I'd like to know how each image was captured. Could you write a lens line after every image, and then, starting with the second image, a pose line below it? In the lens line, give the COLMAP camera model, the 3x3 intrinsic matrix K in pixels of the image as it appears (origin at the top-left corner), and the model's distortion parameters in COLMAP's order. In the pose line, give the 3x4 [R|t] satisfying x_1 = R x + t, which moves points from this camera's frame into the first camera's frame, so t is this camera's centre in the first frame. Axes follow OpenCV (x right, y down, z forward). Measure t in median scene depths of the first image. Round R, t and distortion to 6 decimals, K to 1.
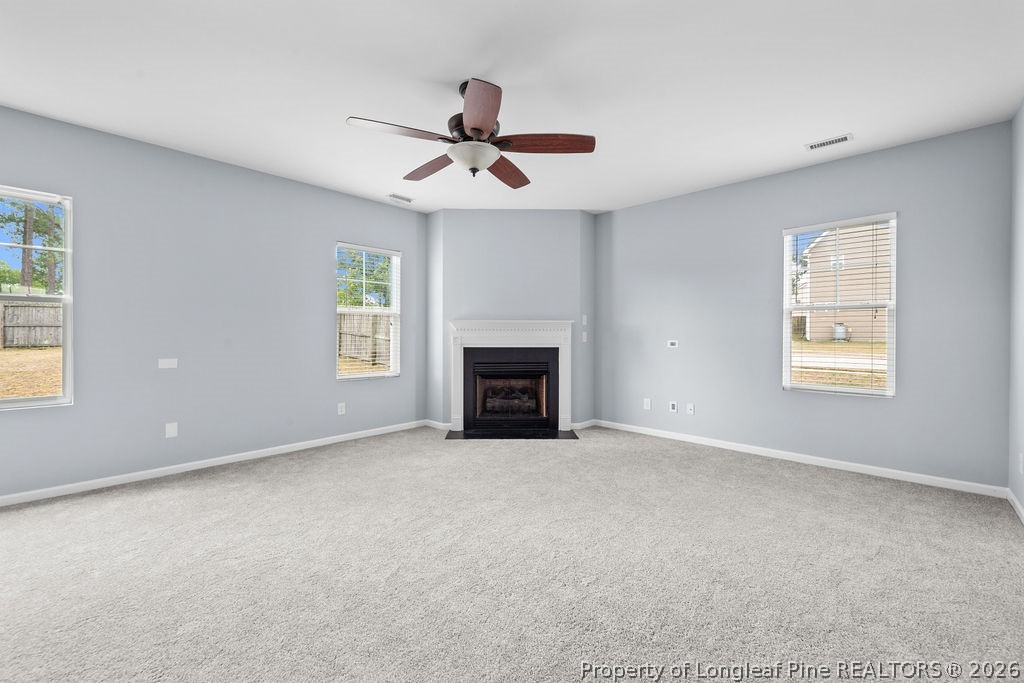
lens RADIAL K [[417.5, 0, 532.7], [0, 417.5, 346.4], [0, 0, 1]] dist [0.004441, -0.002258]
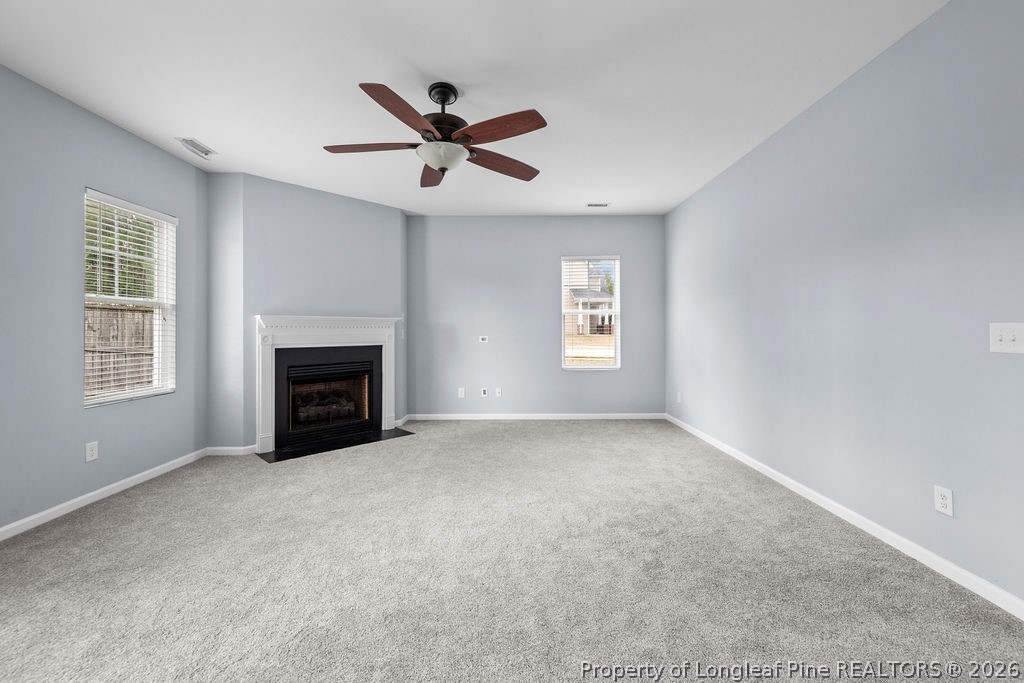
lens RADIAL K [[420.7, 0, 505.1], [0, 420.7, 337.6], [0, 0, 1]] dist [-0.002321, -0.000749]
pose [[0.719282, -0.016289, 0.694527, -0.412109], [0.026759, 0.999633, -0.004268, -0.003066], [-0.694203, 0.021655, 0.719454, 0.093503]]
